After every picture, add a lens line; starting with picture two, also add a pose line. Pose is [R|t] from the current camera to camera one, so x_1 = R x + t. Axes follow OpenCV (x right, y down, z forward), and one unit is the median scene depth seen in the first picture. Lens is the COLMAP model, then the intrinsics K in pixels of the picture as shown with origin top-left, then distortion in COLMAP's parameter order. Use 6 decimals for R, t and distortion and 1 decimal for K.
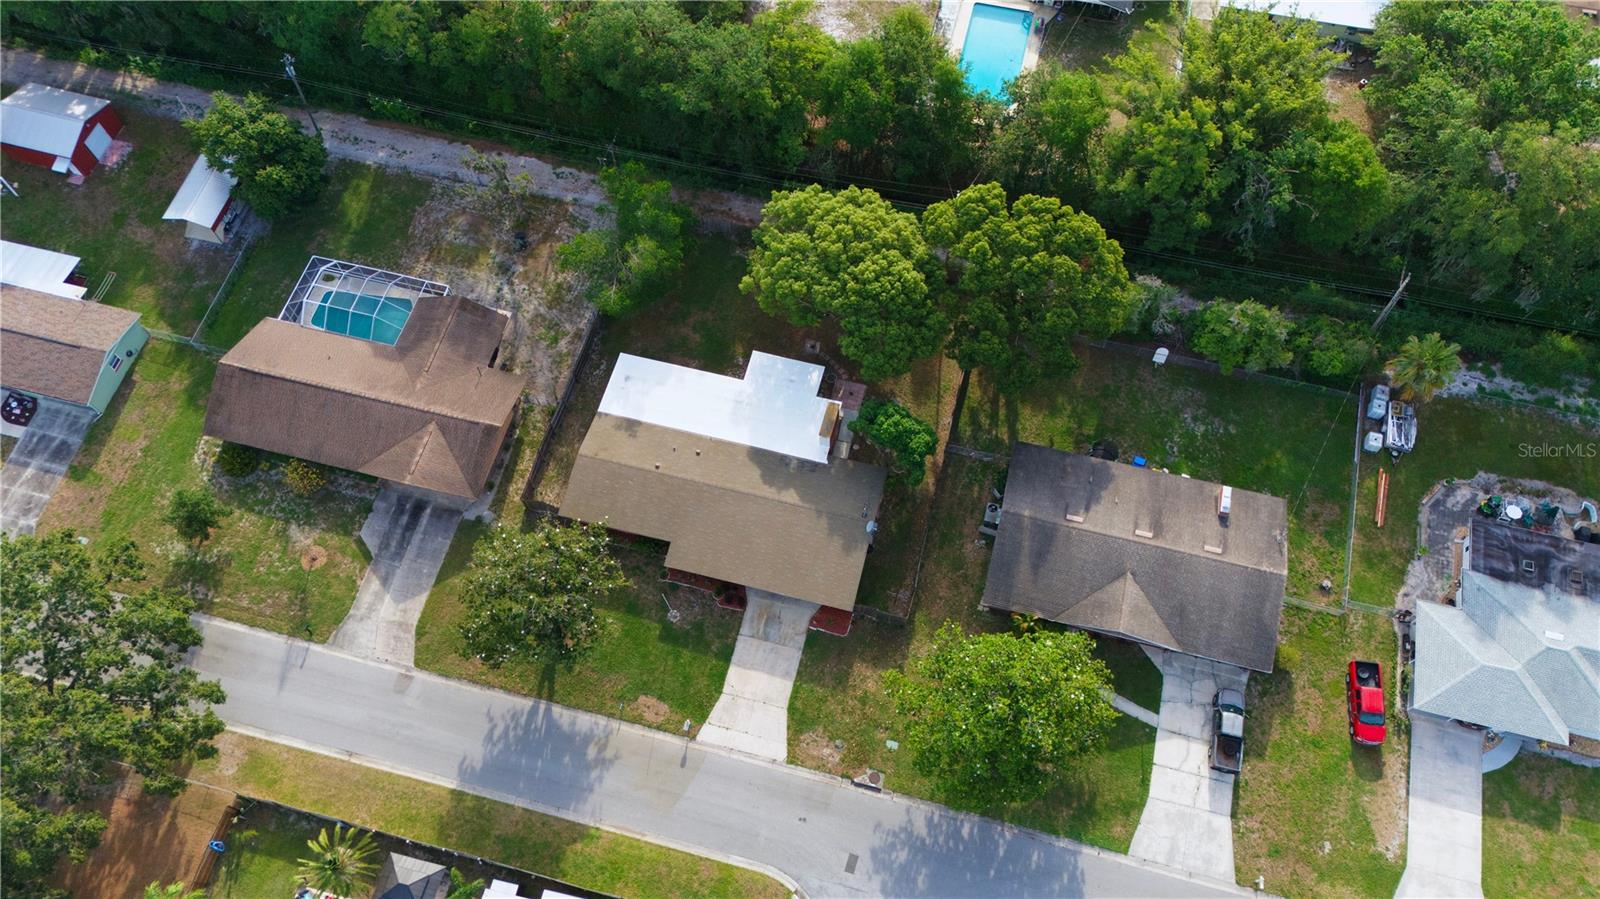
lens RADIAL K [[1179.7, 0, 807.1], [0, 1179.7, 447.4], [0, 0, 1]] dist [0.061231, -0.057078]
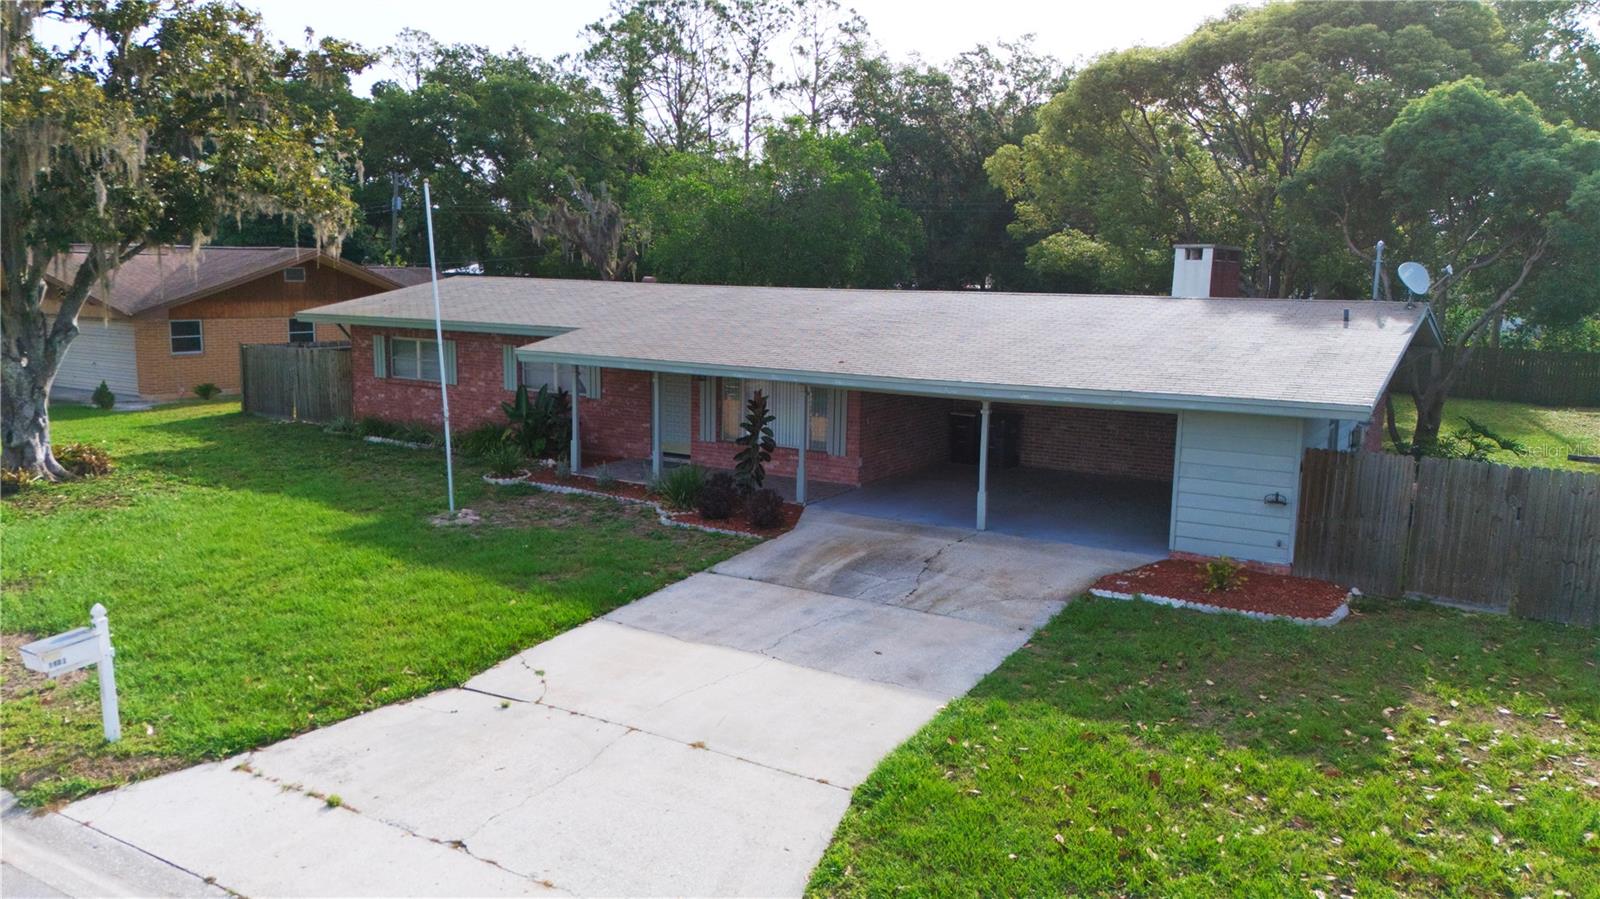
lens RADIAL K [[1179.7, 0, 805.8], [0, 1179.7, 445.2], [0, 0, 1]] dist [0.061231, -0.057078]
pose [[0.956487, 0.071647, -0.282841, 0.009663], [-0.274297, 0.551268, -0.787950, 0.293075], [0.099467, 0.831246, 0.546933, 0.889306]]
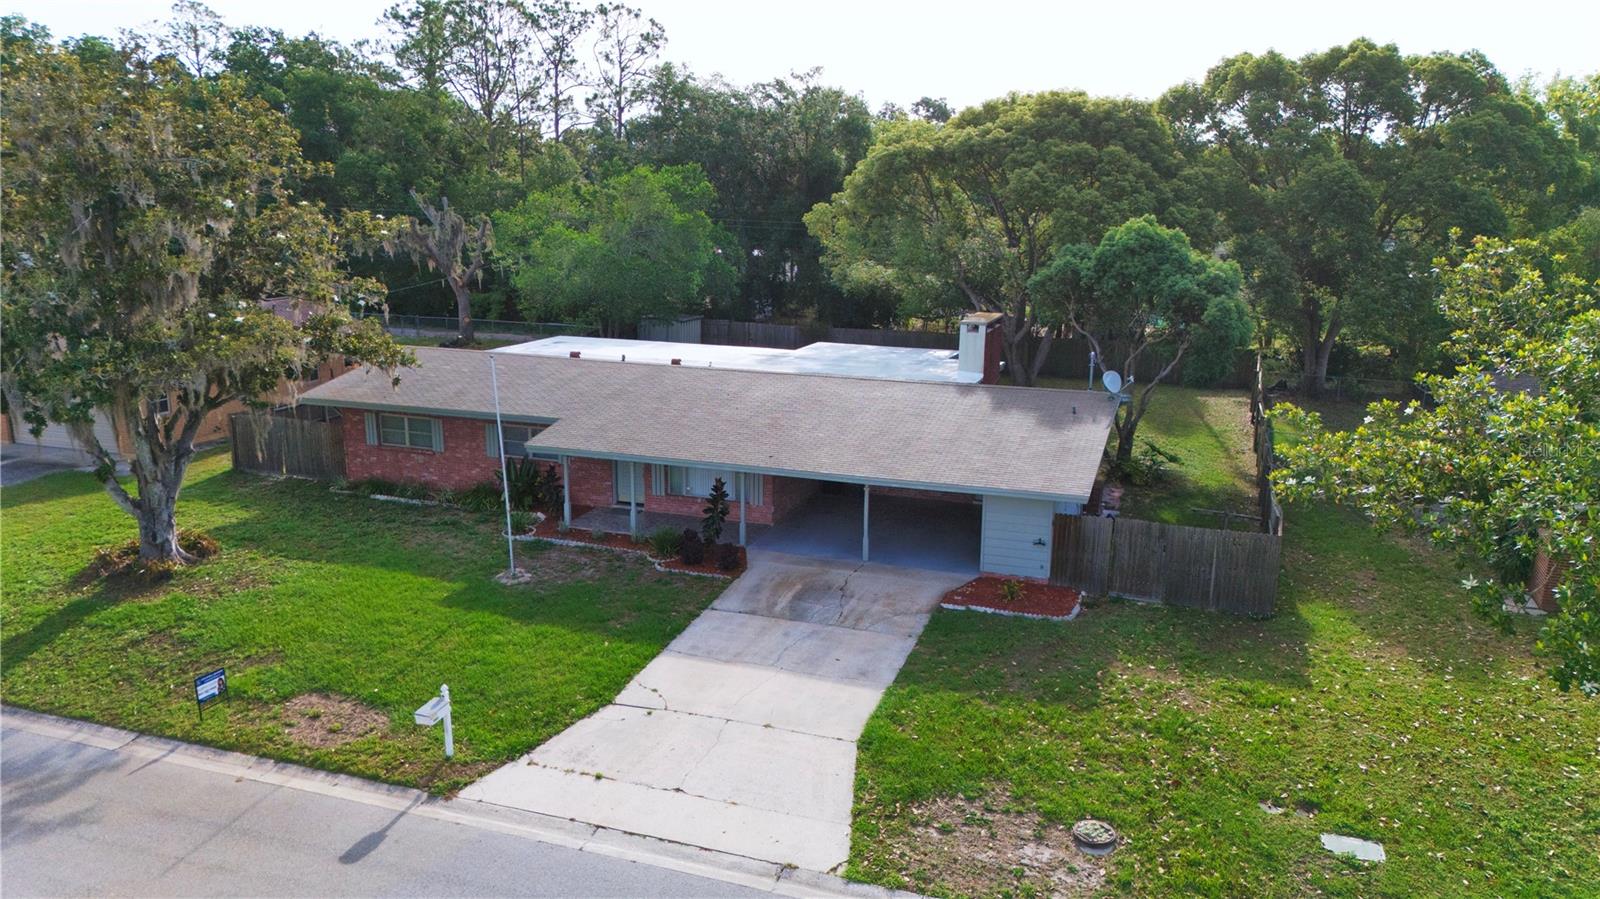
lens RADIAL K [[1179.7, 0, 805.4], [0, 1179.7, 448.0], [0, 0, 1]] dist [0.061231, -0.057078]
pose [[0.996021, 0.038361, -0.080443, -0.010124], [-0.086754, 0.623992, -0.776600, 0.367940], [0.020404, 0.780489, 0.624837, 0.785972]]
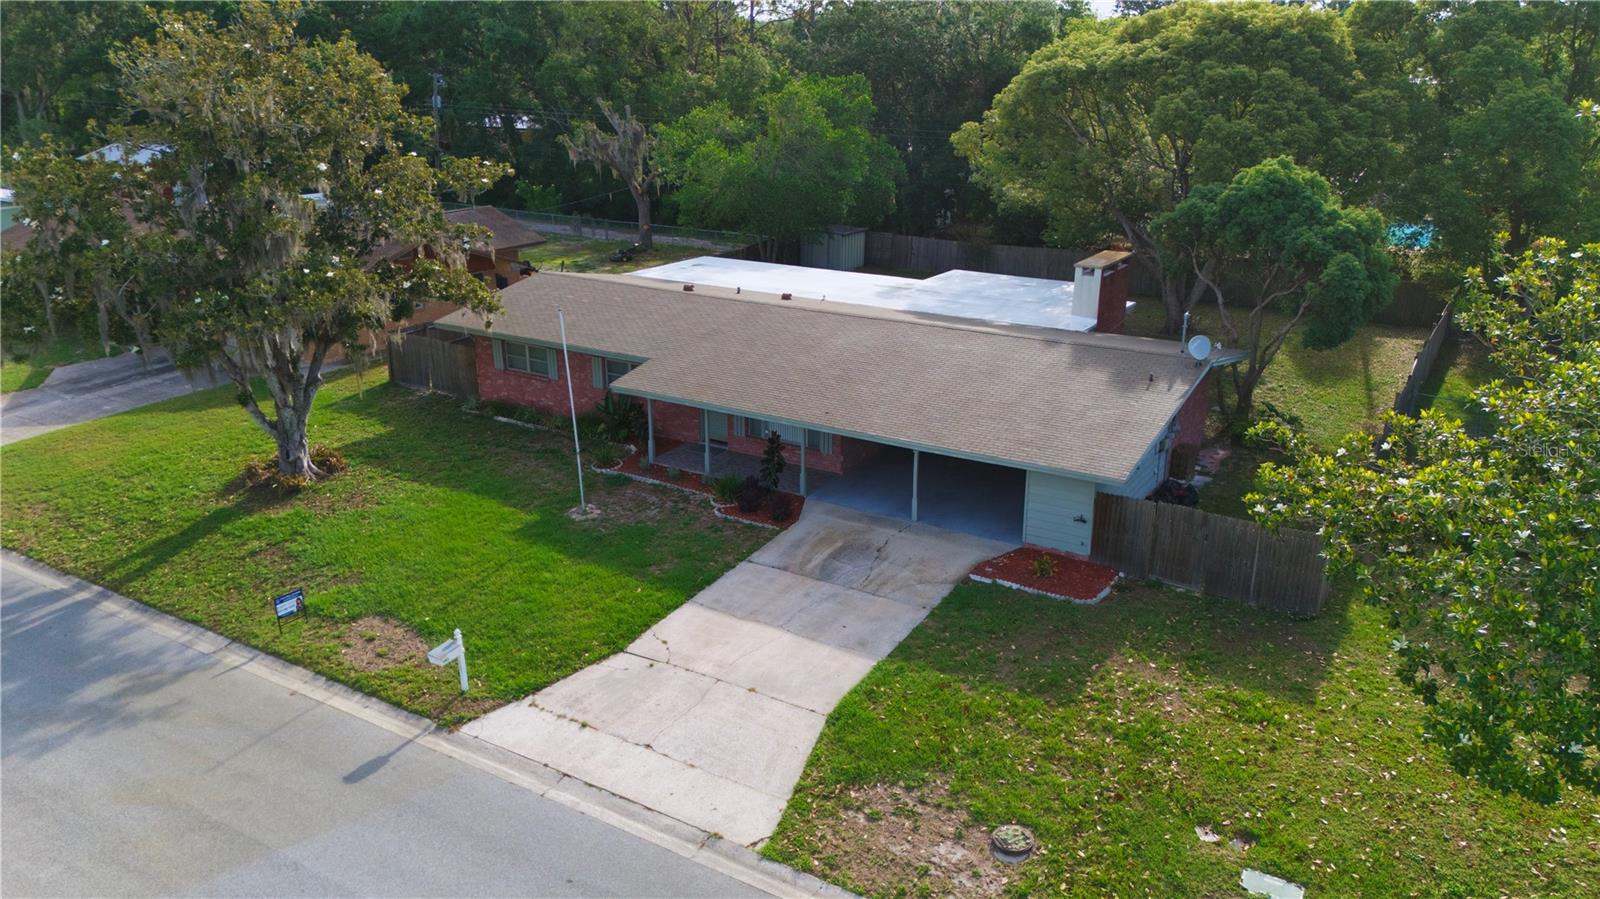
lens RADIAL K [[1179.7, 0, 803.8], [0, 1179.7, 450.1], [0, 0, 1]] dist [0.061231, -0.057078]
pose [[0.955221, 0.106984, -0.275875, 0.041882], [-0.270926, 0.691070, -0.670090, 0.348374], [0.118960, 0.714826, 0.689110, 0.768728]]
